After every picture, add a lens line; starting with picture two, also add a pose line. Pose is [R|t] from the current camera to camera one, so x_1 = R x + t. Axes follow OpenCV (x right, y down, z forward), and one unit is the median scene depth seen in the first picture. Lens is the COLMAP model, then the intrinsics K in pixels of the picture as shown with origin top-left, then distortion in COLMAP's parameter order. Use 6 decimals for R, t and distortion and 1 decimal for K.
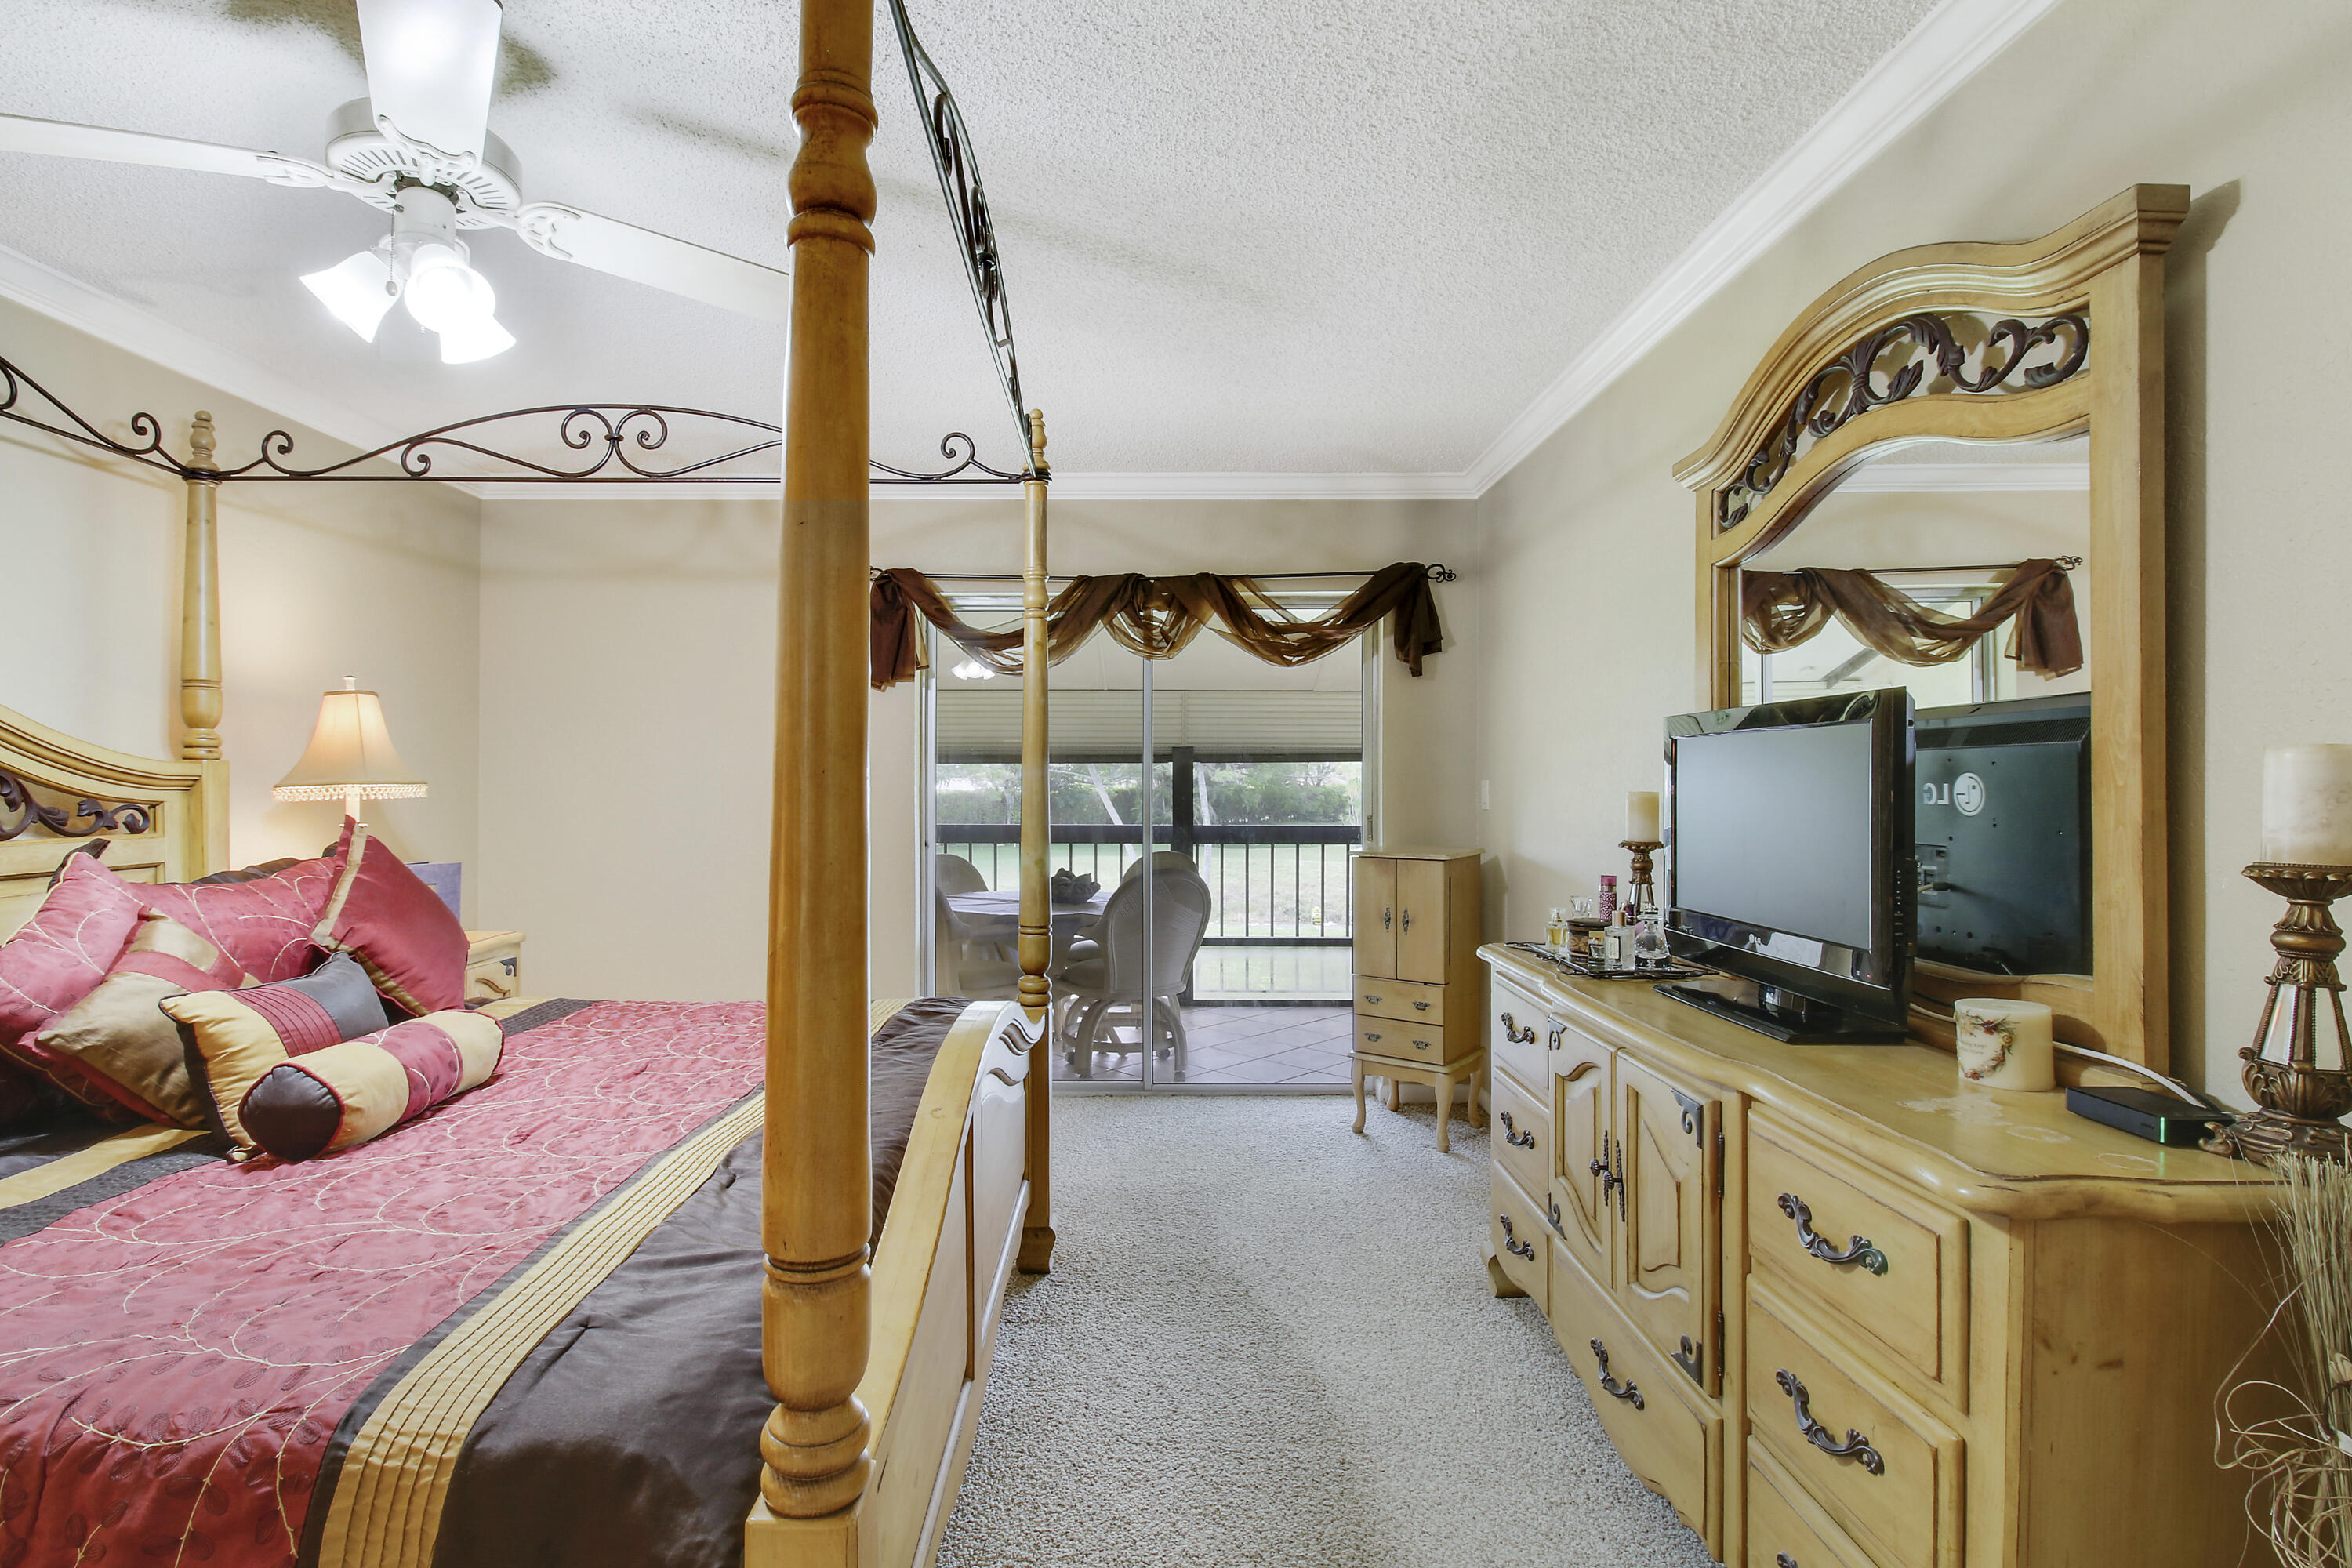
lens RADIAL K [[1102.8, 0, 1118.6], [0, 1102.8, 783.5], [0, 0, 1]] dist [0.022849, -0.024148]
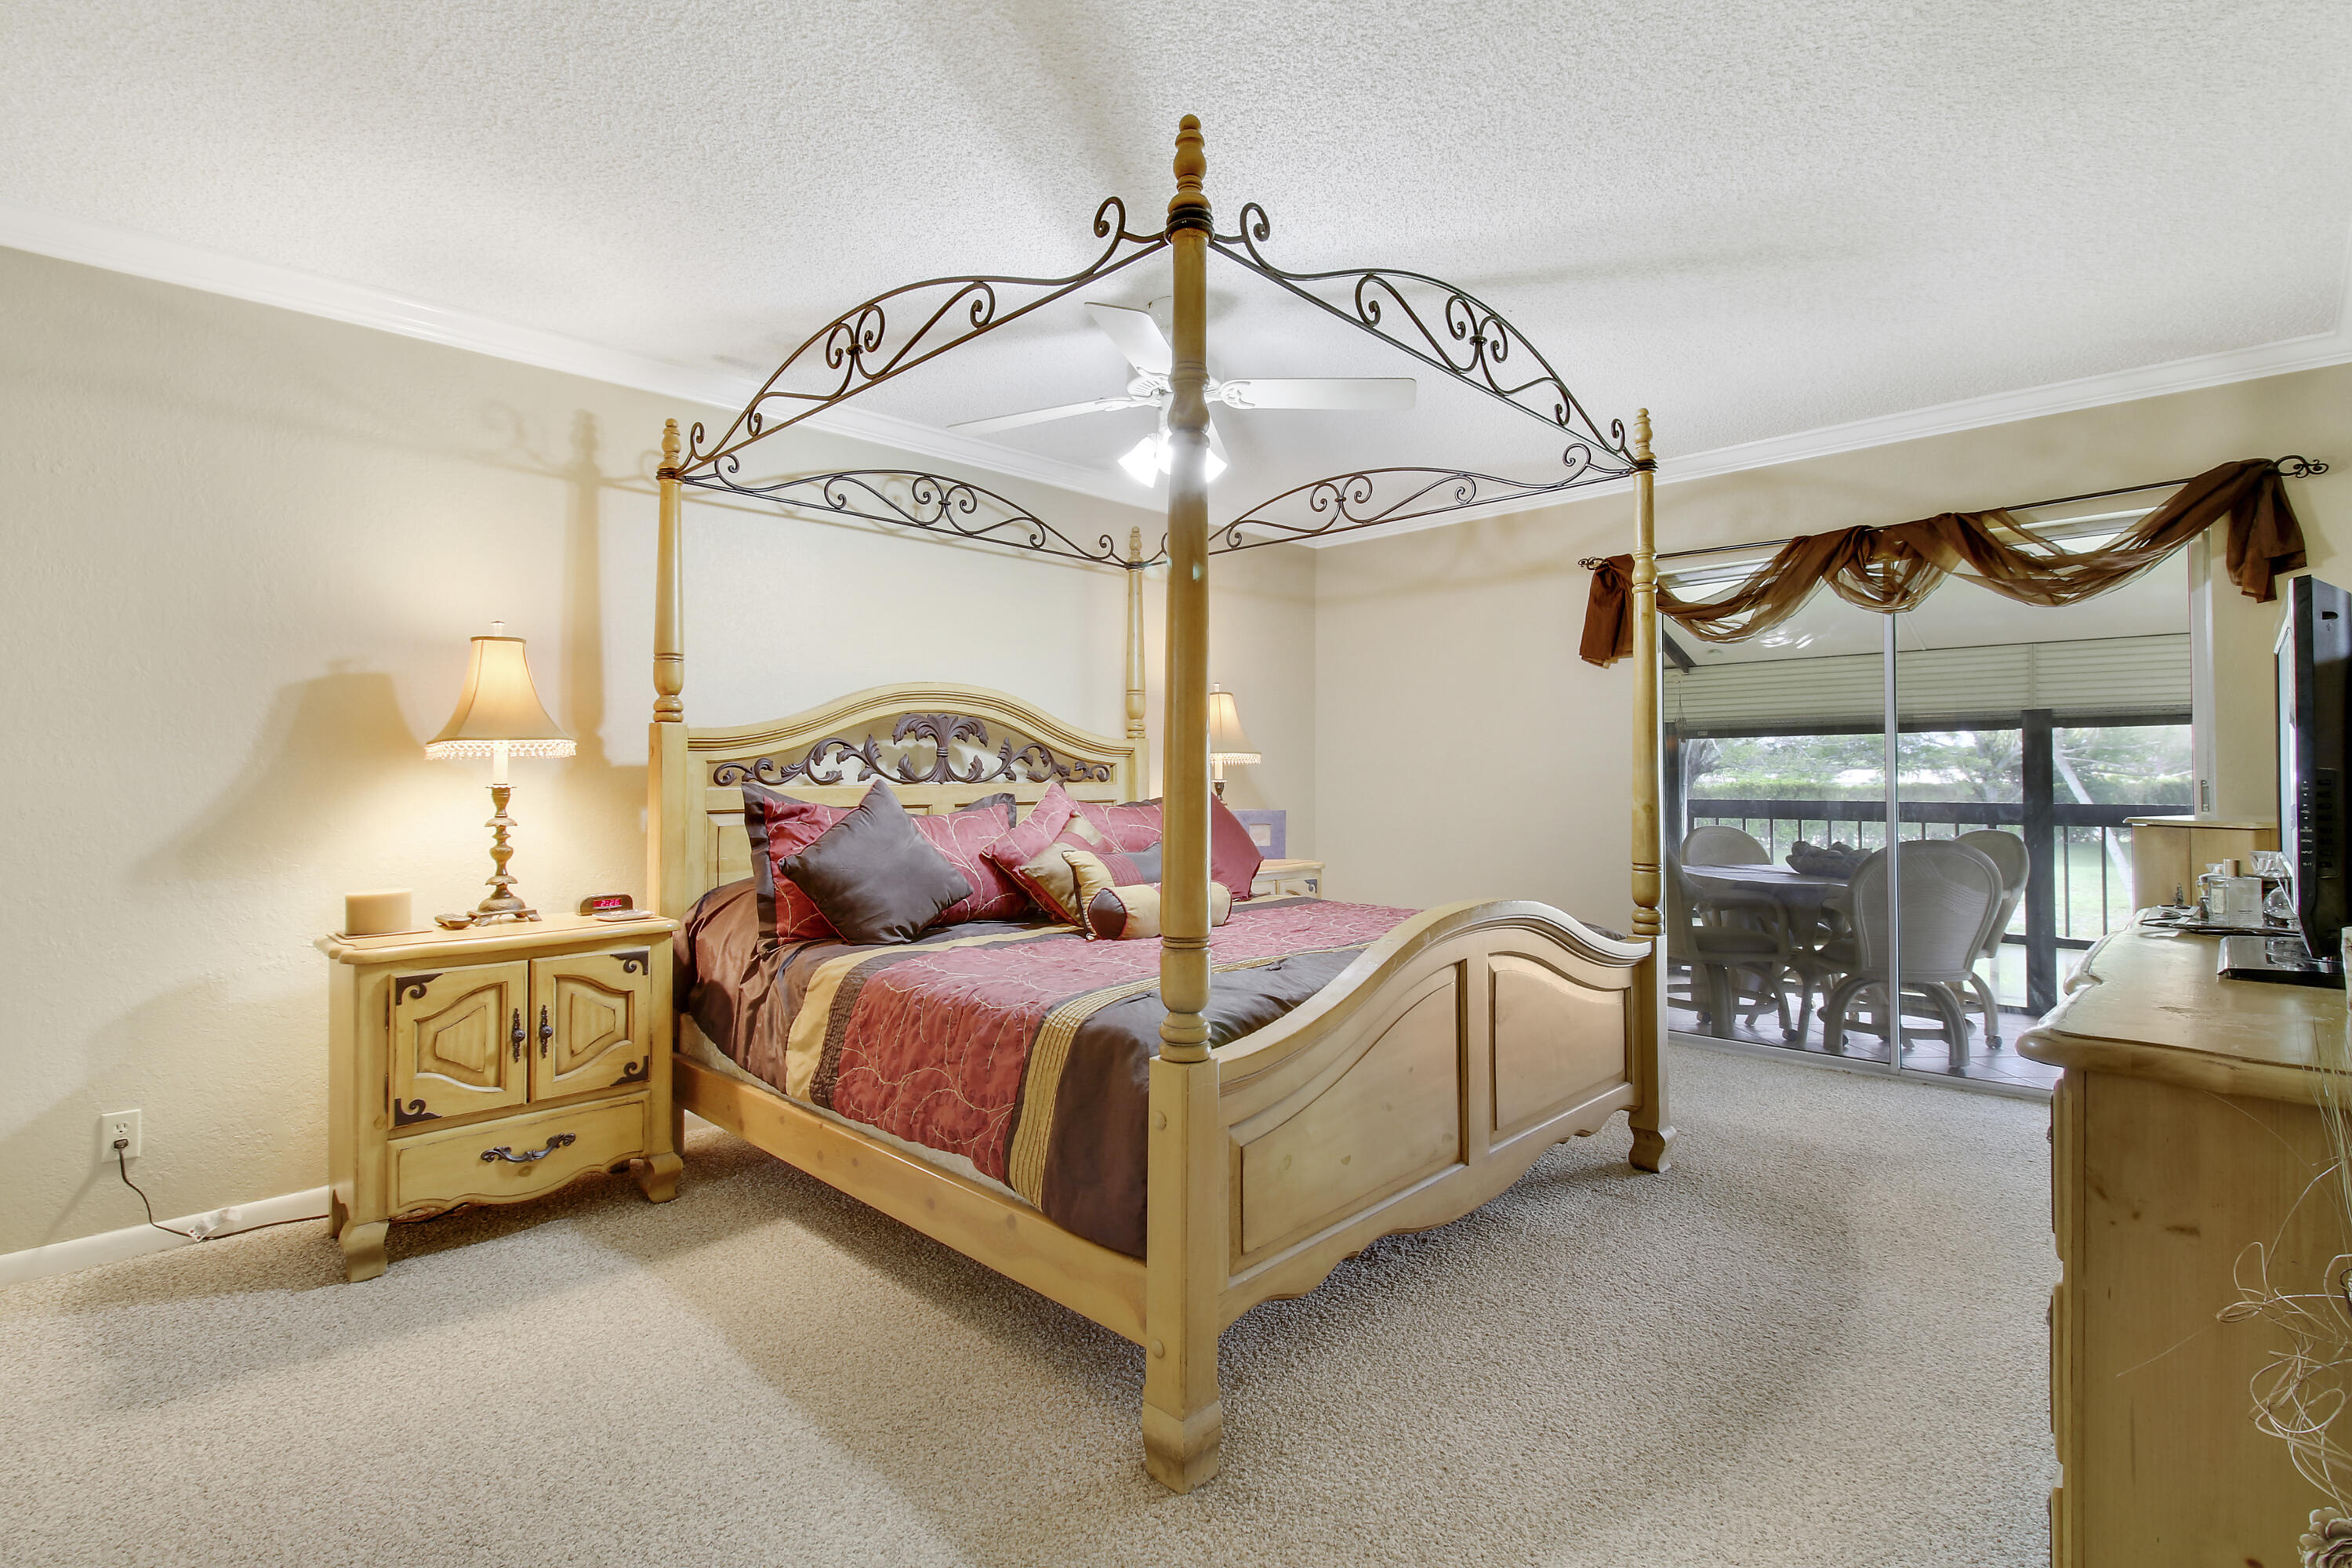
lens RADIAL K [[1090.0, 0, 1170.1], [0, 1090.0, 775.6], [0, 0, 1]] dist [0.019954, -0.020932]
pose [[0.723249, -0.003187, -0.690580, 0.332117], [0.002395, 0.999995, -0.002108, 0.037486], [0.690583, -0.000129, 0.723253, -0.140100]]
